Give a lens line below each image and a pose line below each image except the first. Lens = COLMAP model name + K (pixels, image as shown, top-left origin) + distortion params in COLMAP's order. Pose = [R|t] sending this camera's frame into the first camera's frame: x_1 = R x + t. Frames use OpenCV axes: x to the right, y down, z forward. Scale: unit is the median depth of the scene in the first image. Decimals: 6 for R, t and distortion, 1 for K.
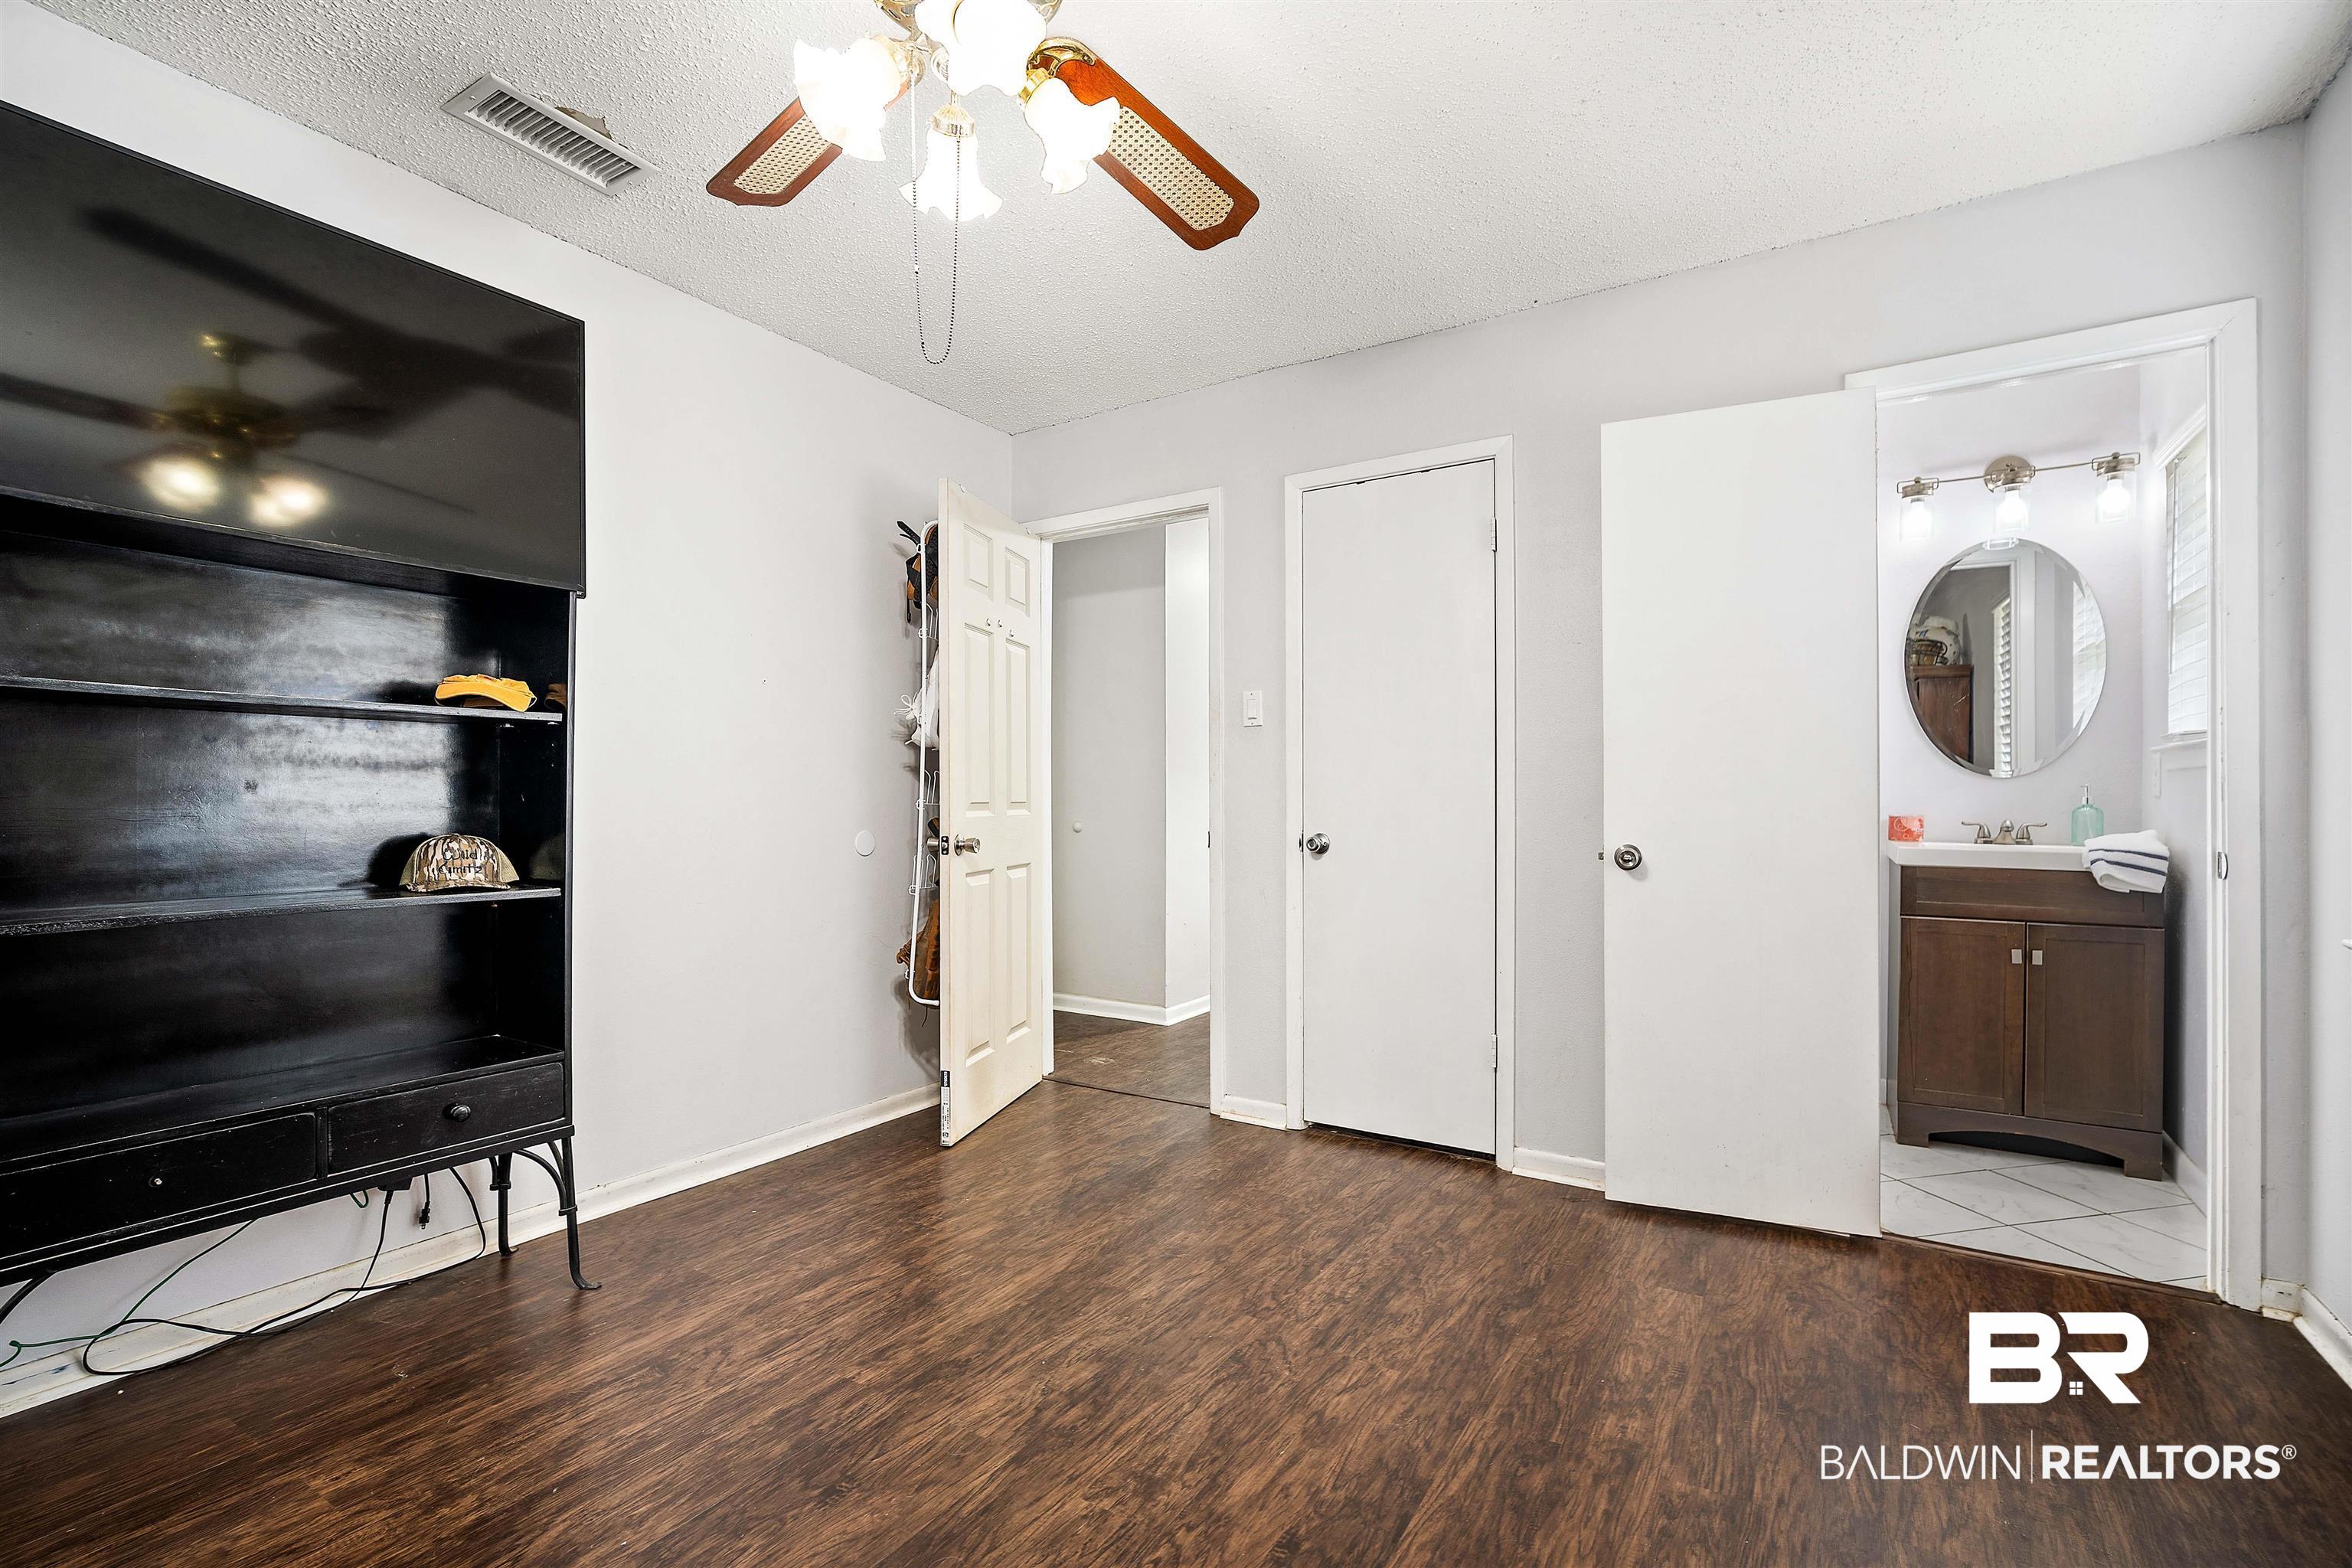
lens RADIAL K [[1060.9, 0, 1174.2], [0, 1060.9, 794.0], [0, 0, 1]] dist [-0.000168, 0.000373]
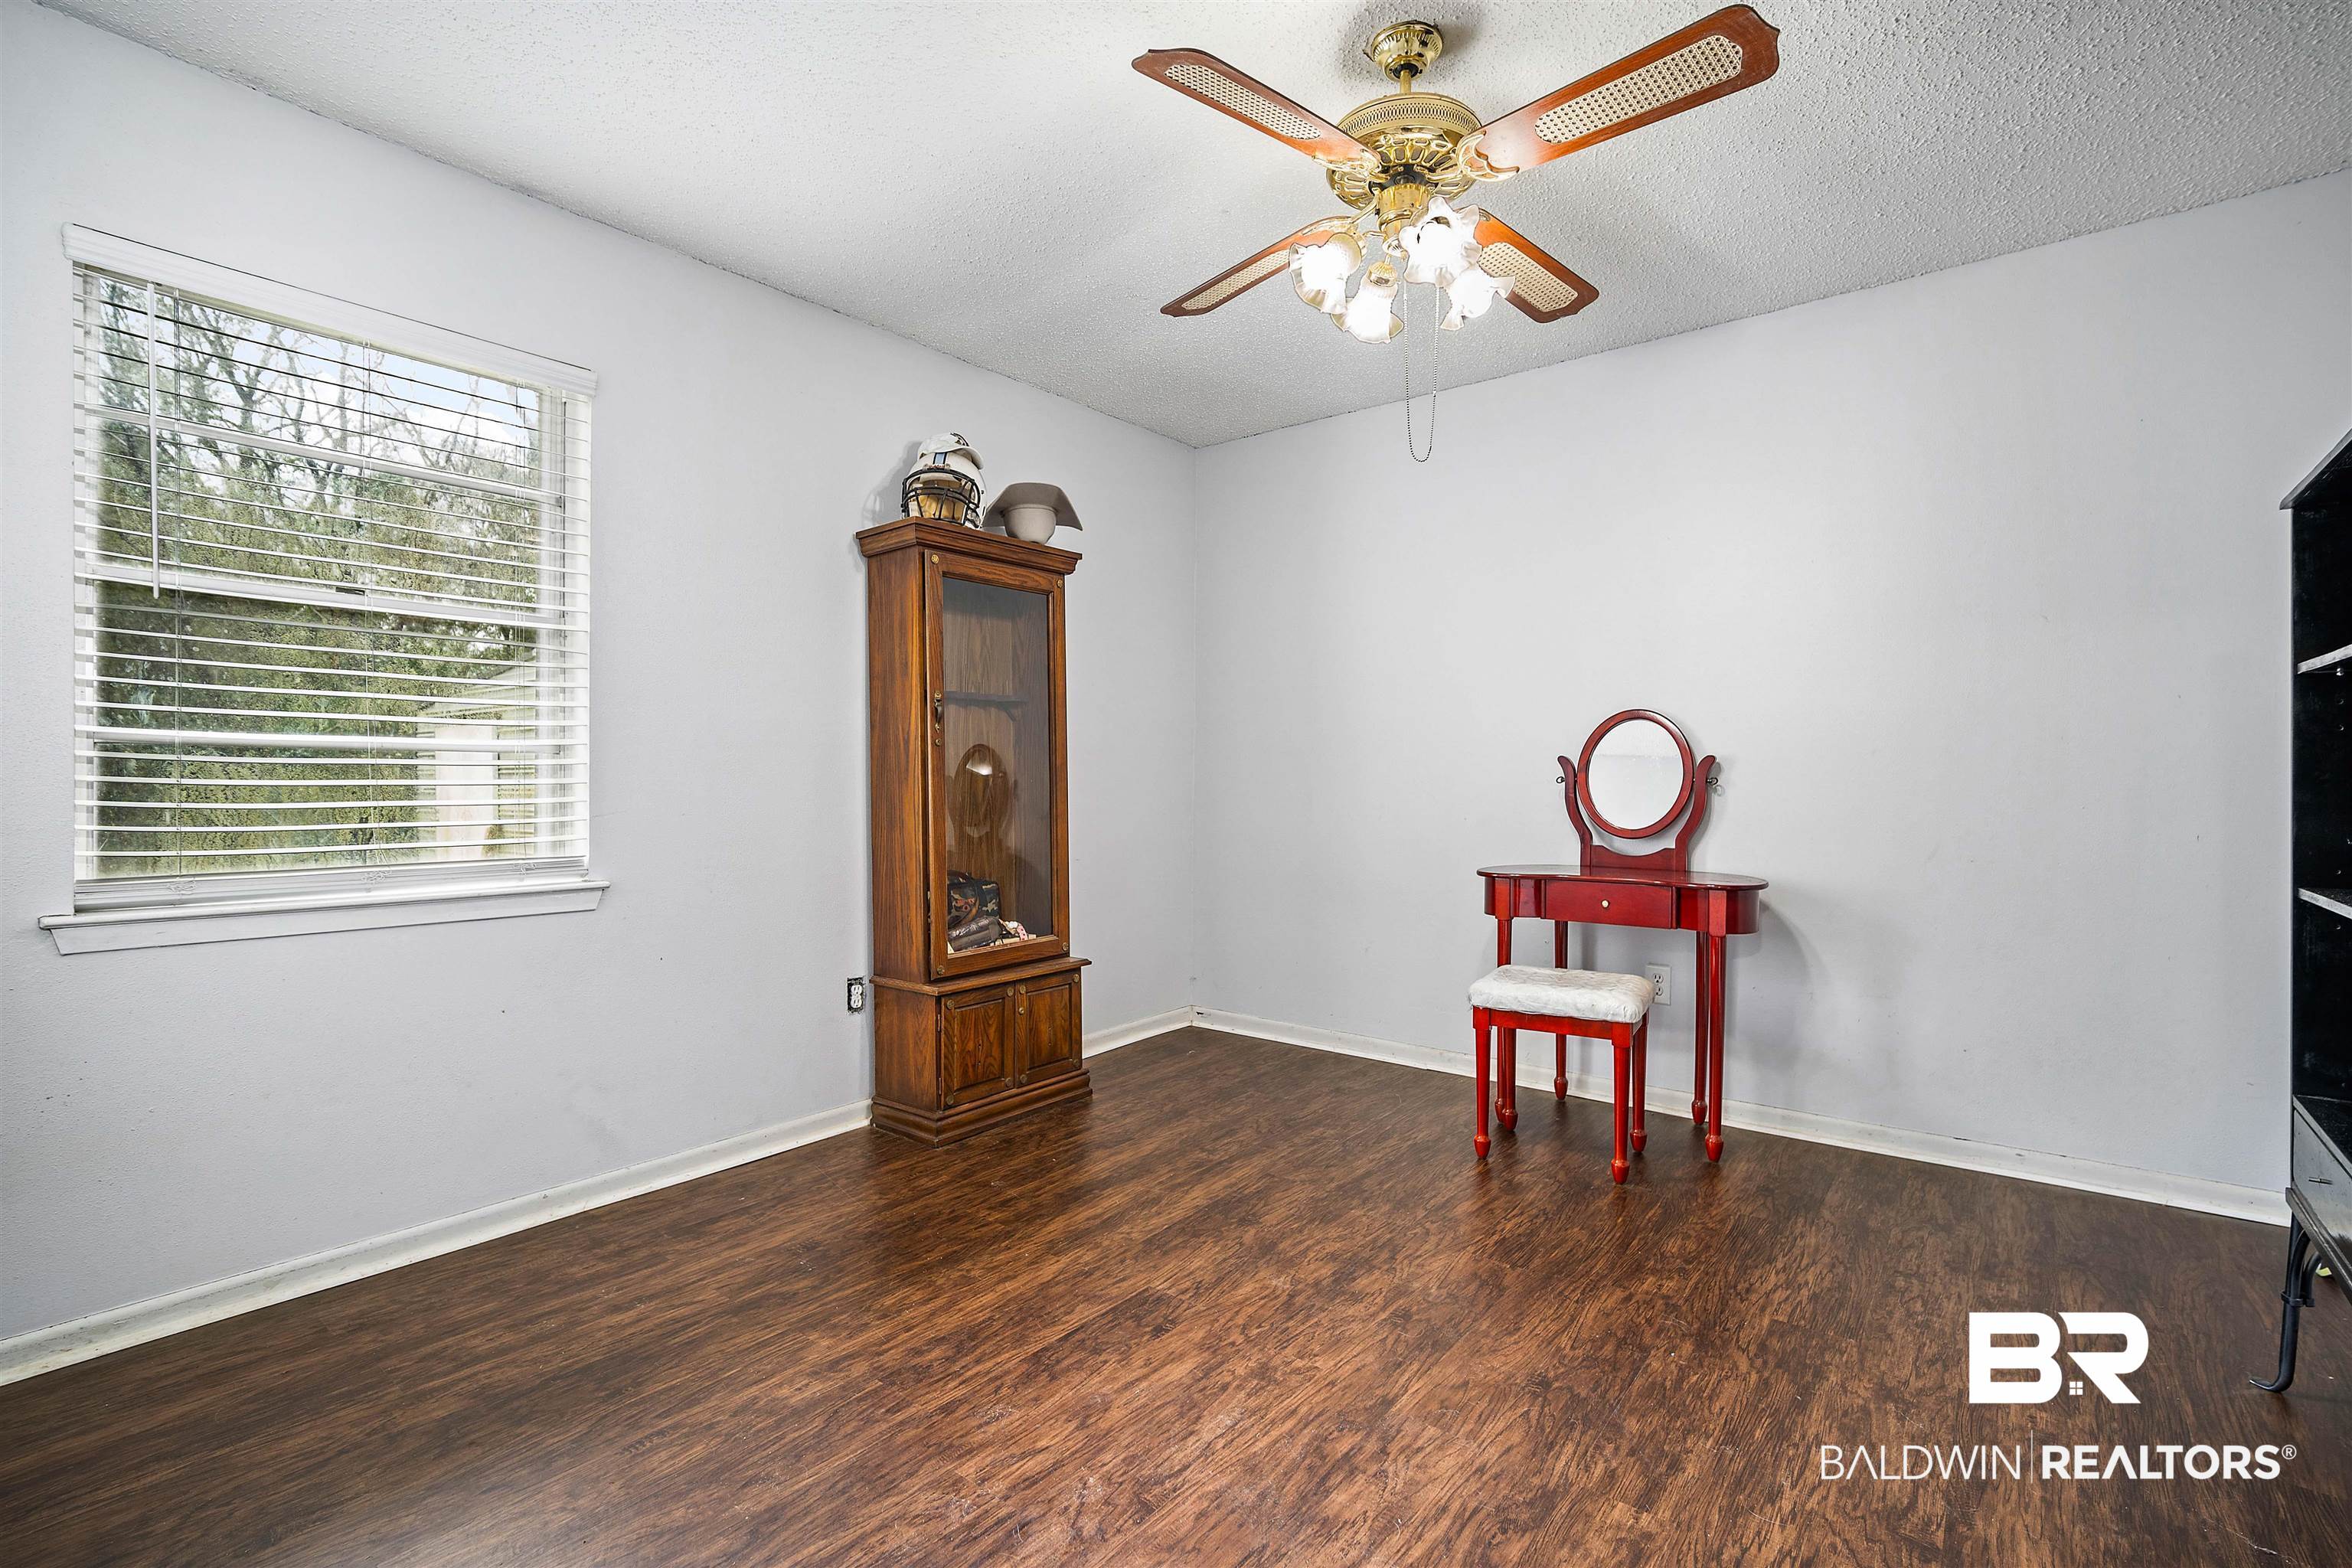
lens RADIAL K [[1060.9, 0, 1176.6], [0, 1060.9, 787.3], [0, 0, 1]] dist [-0.000168, 0.000373]
pose [[-0.992868, -0.000317, 0.119222, -0.061216], [-0.000122, 0.999999, 0.001642, 0.012480], [-0.119223, 0.001616, -0.992866, 1.960966]]
